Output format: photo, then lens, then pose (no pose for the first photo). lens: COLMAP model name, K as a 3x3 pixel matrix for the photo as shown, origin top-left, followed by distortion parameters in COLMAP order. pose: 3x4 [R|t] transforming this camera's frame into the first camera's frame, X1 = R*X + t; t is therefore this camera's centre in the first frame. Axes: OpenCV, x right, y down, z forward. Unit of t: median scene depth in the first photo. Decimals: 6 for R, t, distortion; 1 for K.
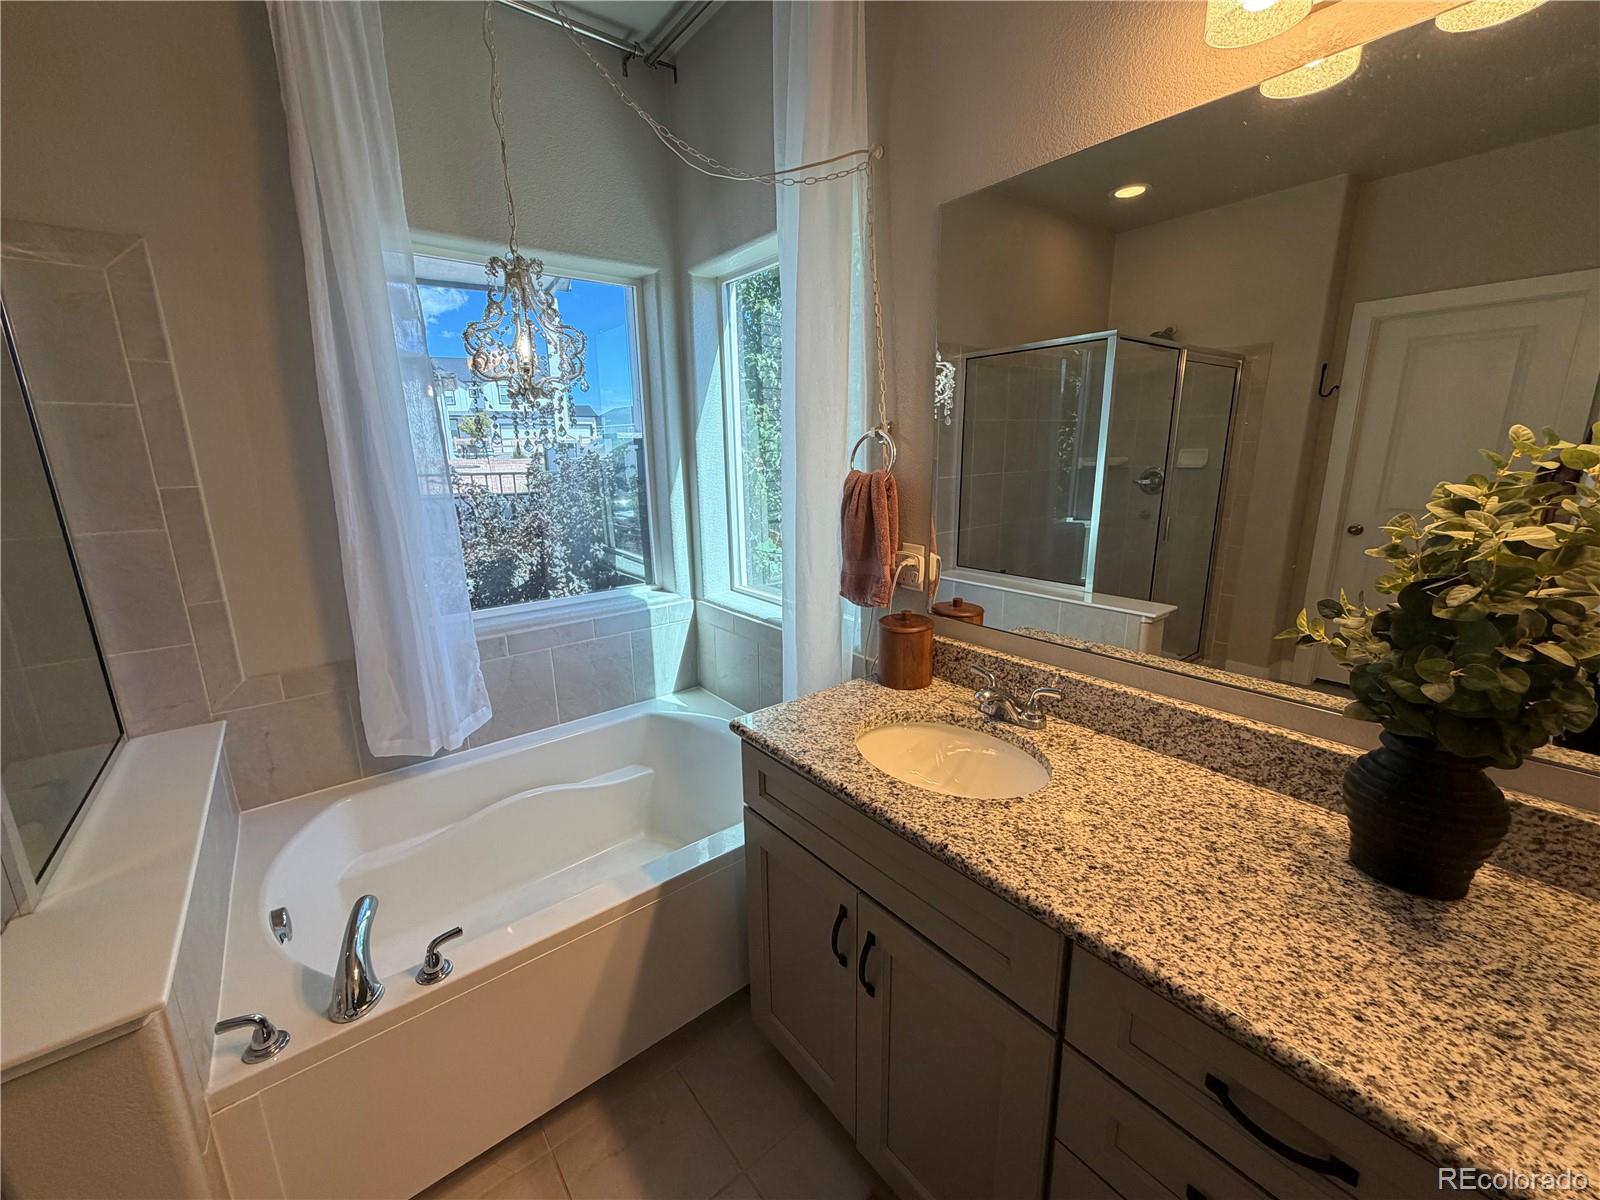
lens RADIAL K [[637.1, 0, 797.0], [0, 637.1, 599.7], [0, 0, 1]] dist [-0.000390, 0.000260]
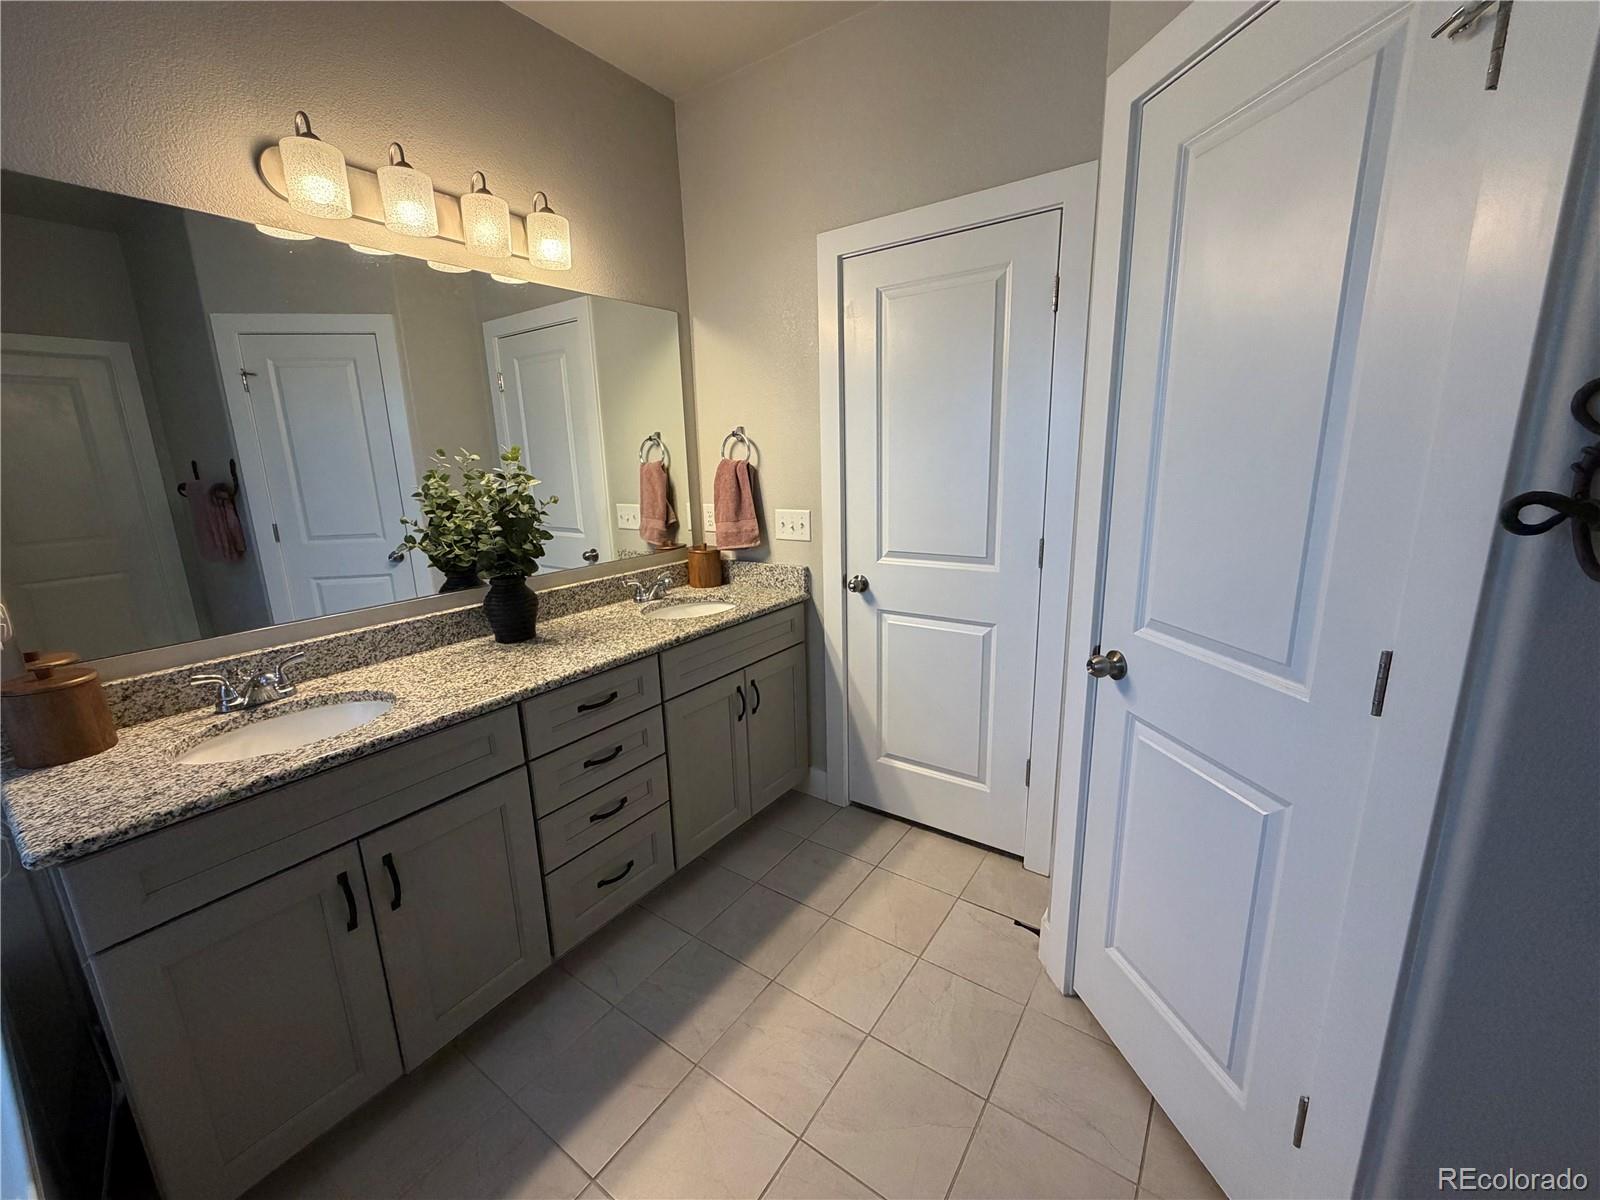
lens RADIAL K [[637.1, 0, 805.9], [0, 637.1, 609.6], [0, 0, 1]] dist [-0.000390, 0.000260]
pose [[-0.289301, -0.210650, 0.933773, -1.044355], [0.245730, 0.926454, 0.285131, -0.052478], [-0.925161, 0.311944, -0.216261, 0.335972]]
